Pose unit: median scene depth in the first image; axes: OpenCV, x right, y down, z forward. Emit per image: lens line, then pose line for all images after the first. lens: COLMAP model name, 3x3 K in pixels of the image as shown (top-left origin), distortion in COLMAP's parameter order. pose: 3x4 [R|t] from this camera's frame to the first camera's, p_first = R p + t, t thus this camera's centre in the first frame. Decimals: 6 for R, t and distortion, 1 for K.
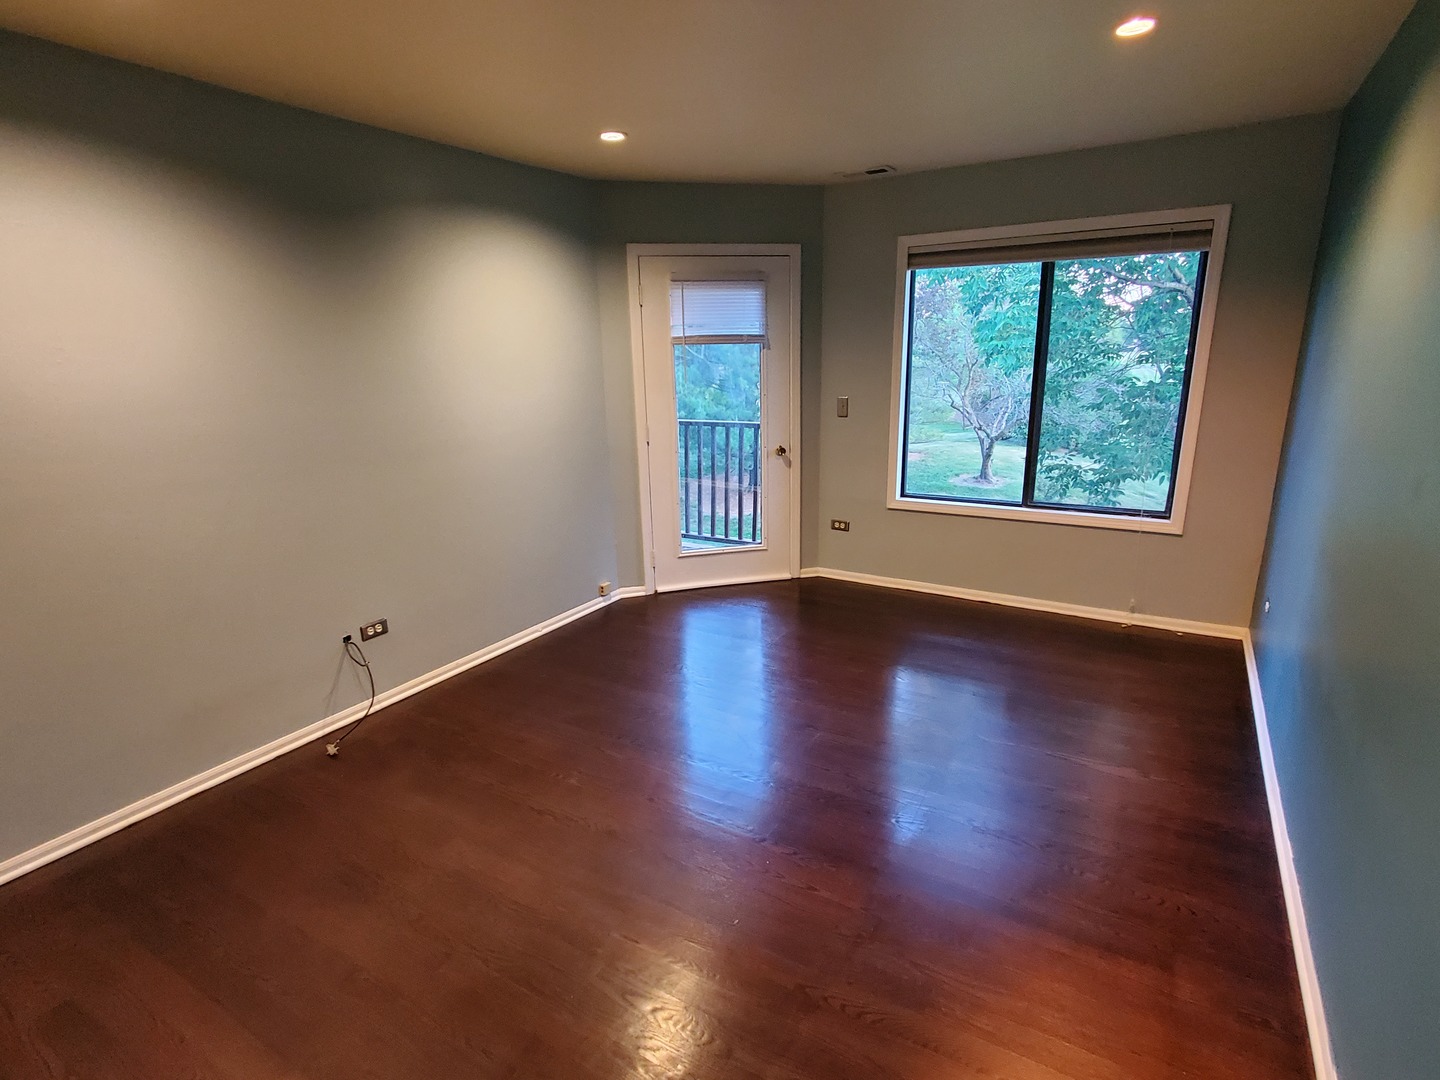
lens RADIAL K [[744.6, 0, 720.0], [0, 744.6, 540.0], [0, 0, 1]] dist [-0.000446, 0.000965]
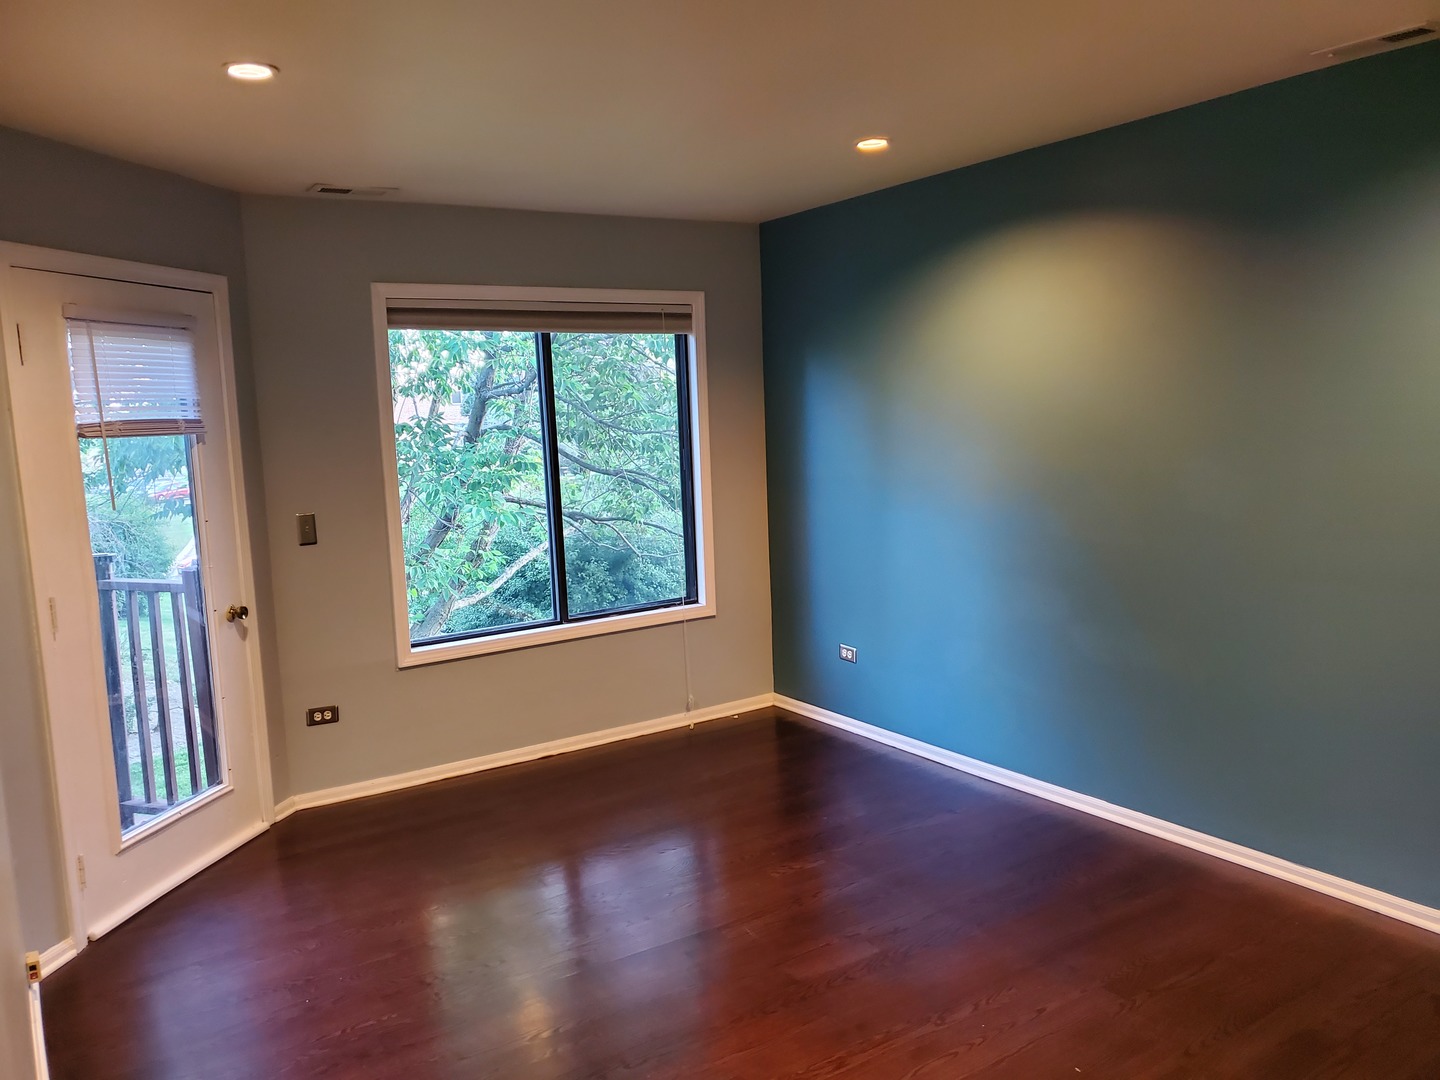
lens RADIAL K [[1081.1, 0, 720.0], [0, 1081.1, 540.0], [0, 0, 1]] dist [0.127904, -0.169776]
pose [[0.455093, -0.104799, 0.884256, -0.539200], [0.257748, 0.966042, -0.018161, -0.065978], [-0.852324, 0.236180, 0.466650, 0.280973]]
